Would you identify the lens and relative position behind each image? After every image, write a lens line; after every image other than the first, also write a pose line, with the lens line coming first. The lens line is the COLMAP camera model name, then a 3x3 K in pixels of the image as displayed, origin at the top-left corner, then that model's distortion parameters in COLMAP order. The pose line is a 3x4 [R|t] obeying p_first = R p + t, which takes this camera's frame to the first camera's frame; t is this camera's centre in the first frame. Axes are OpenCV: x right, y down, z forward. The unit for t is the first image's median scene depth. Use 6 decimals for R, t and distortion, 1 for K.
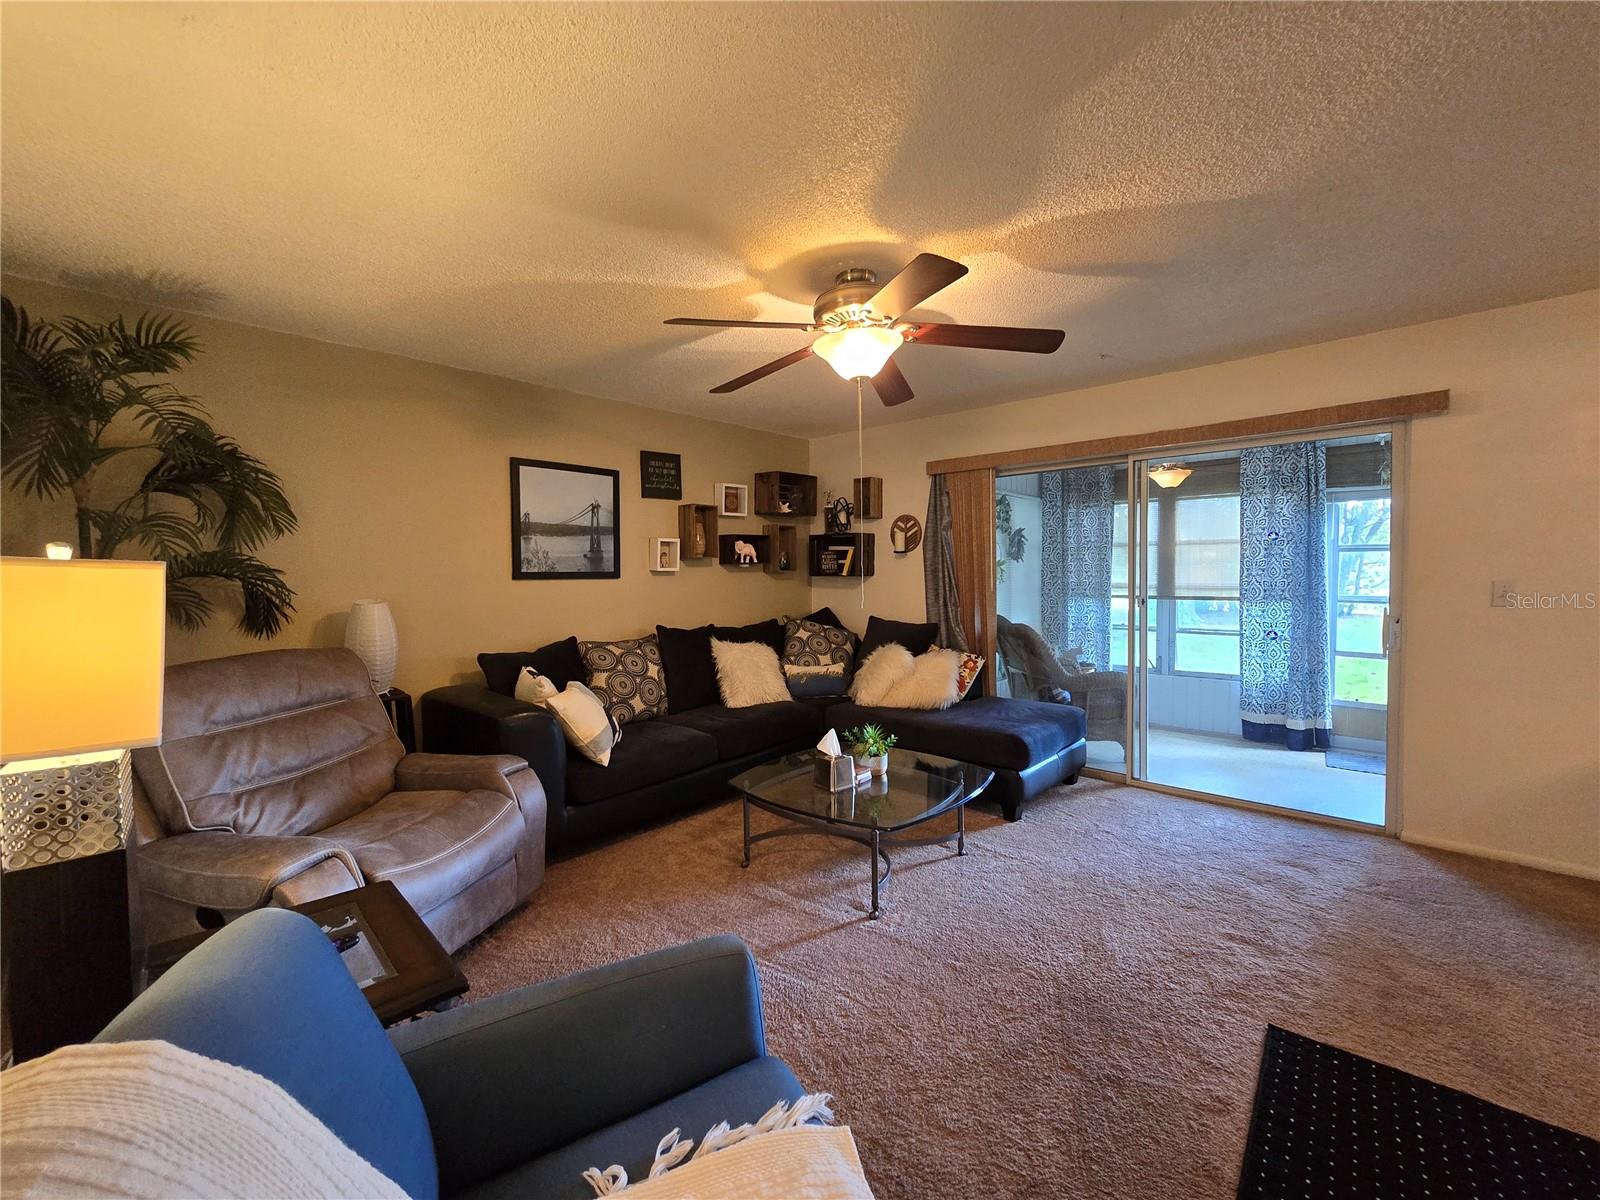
lens RADIAL K [[654.9, 0, 803.5], [0, 654.9, 596.3], [0, 0, 1]] dist [-0.002257, 0.000644]
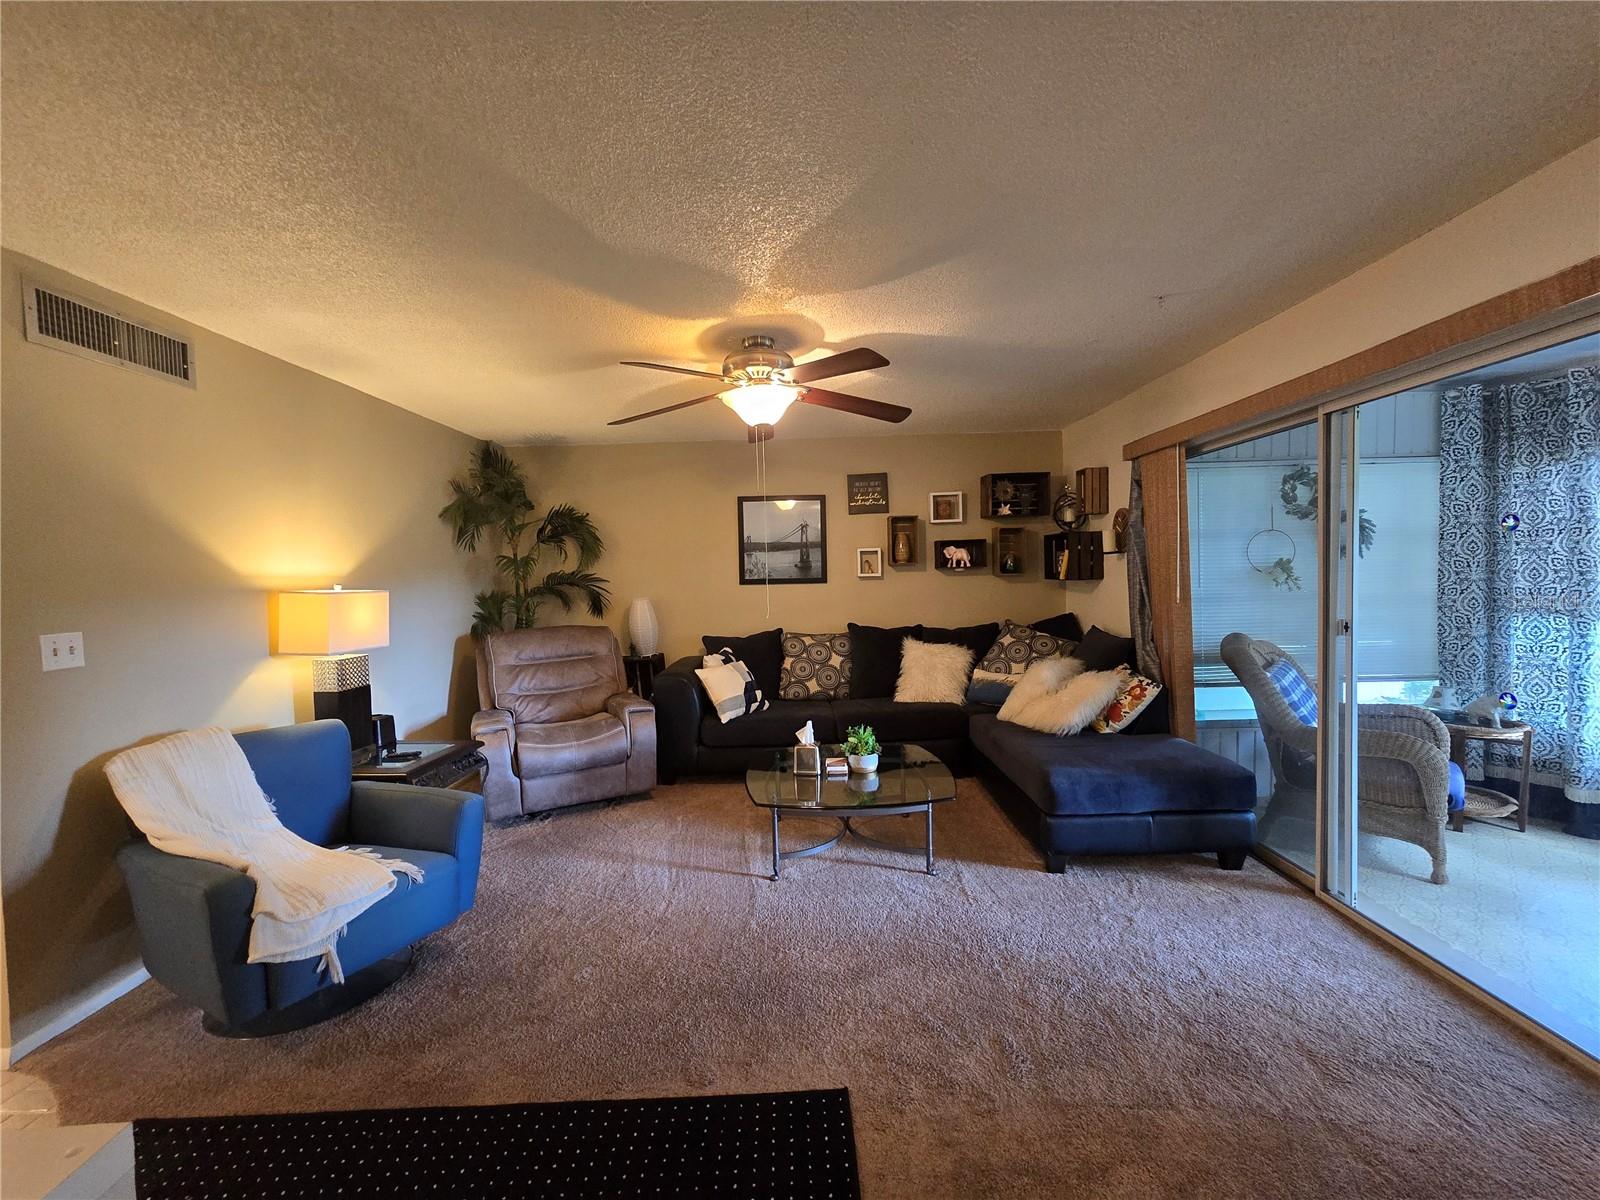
lens RADIAL K [[654.9, 0, 805.9], [0, 654.9, 598.9], [0, 0, 1]] dist [-0.002257, 0.000644]
pose [[0.668862, 0.026724, -0.742906, 0.625700], [-0.011530, 0.999606, 0.025578, -0.029619], [0.743297, -0.008542, 0.668906, 0.158208]]
